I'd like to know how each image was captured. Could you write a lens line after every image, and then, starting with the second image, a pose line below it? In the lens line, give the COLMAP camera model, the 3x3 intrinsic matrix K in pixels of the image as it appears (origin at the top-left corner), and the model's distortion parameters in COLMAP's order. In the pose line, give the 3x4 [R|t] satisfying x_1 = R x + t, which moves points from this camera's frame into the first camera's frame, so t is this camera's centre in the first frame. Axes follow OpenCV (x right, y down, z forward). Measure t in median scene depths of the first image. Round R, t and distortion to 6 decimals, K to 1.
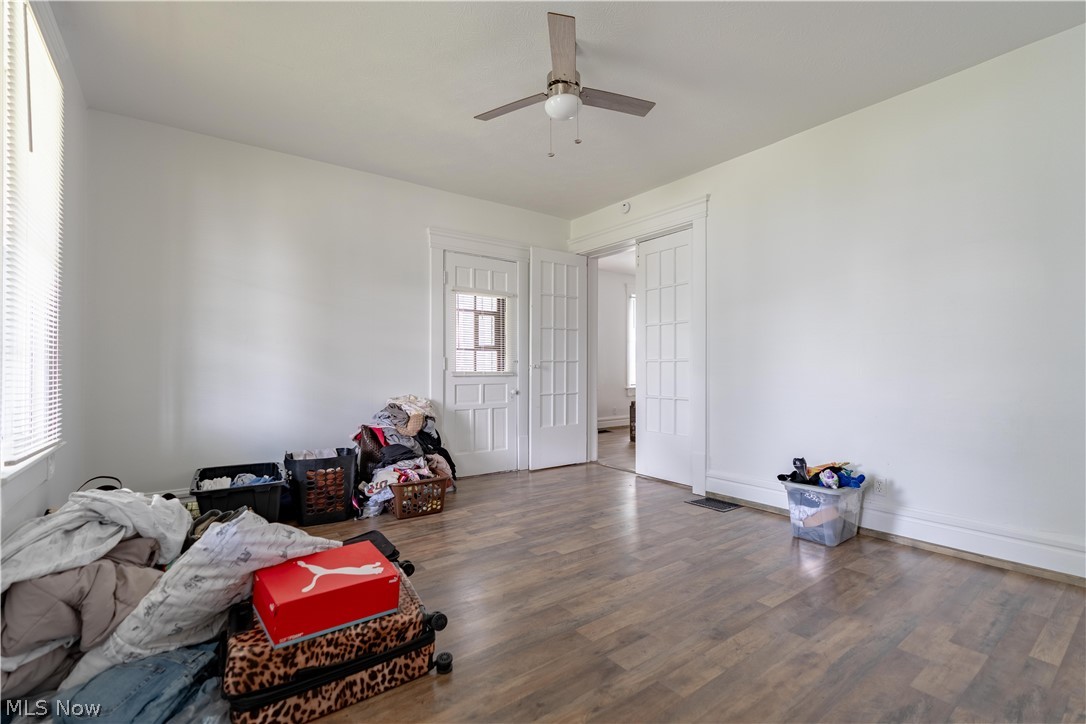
lens RADIAL K [[485.2, 0, 543.4], [0, 485.2, 360.8], [0, 0, 1]] dist [-0.007184, 0.003314]
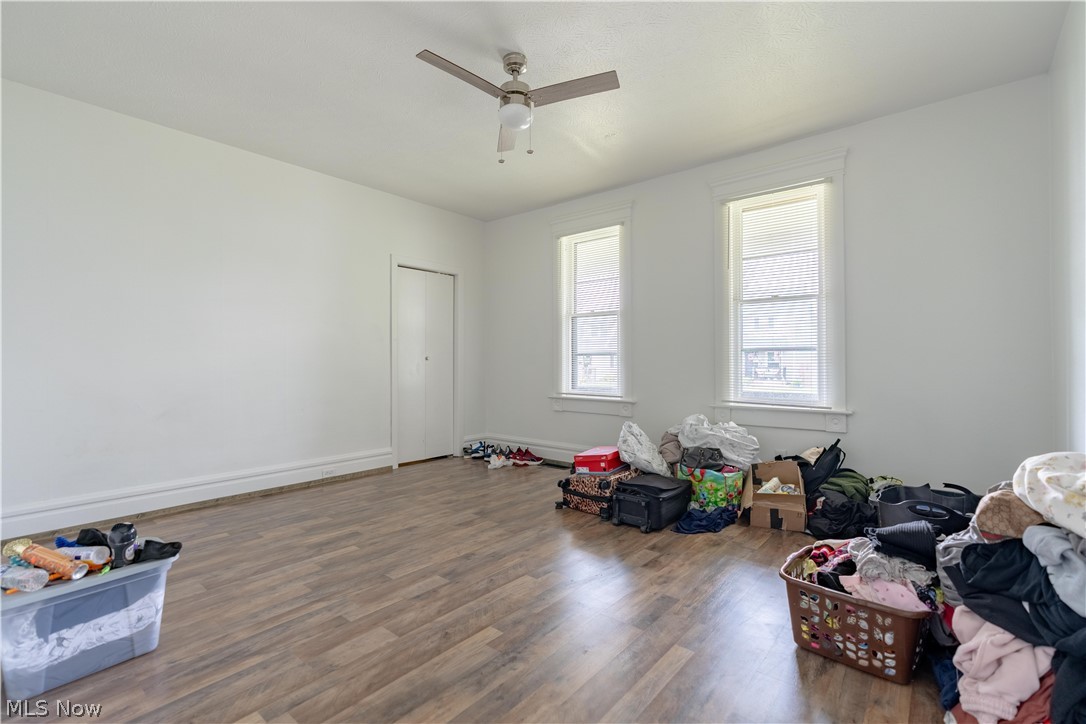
lens RADIAL K [[485.2, 0, 539.4], [0, 485.2, 369.2], [0, 0, 1]] dist [-0.007184, 0.003314]
pose [[-0.974348, 0.006703, -0.224947, 0.165708], [0.008456, 0.999941, -0.006834, 0.026162], [0.224887, -0.008561, -0.974347, 1.457140]]
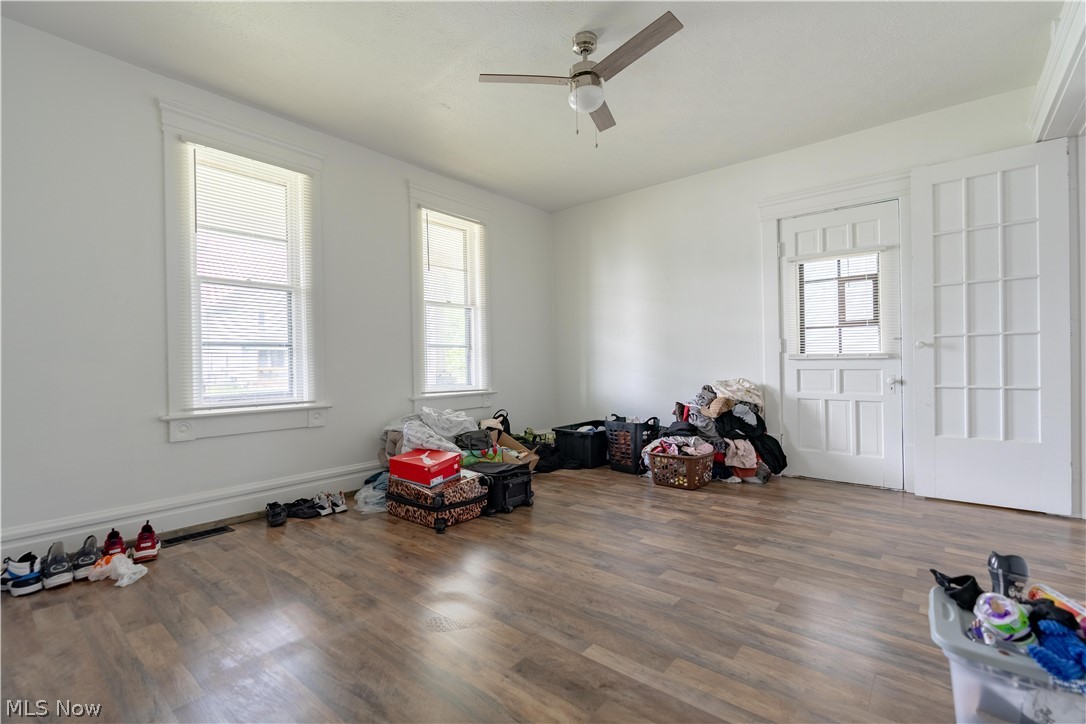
lens RADIAL K [[485.2, 0, 542.4], [0, 485.2, 358.0], [0, 0, 1]] dist [-0.007184, 0.003314]
pose [[0.232850, -0.006752, -0.972489, 0.740844], [0.032506, 0.999471, 0.000844, 0.017737], [0.971969, -0.031808, 0.232947, 0.467474]]
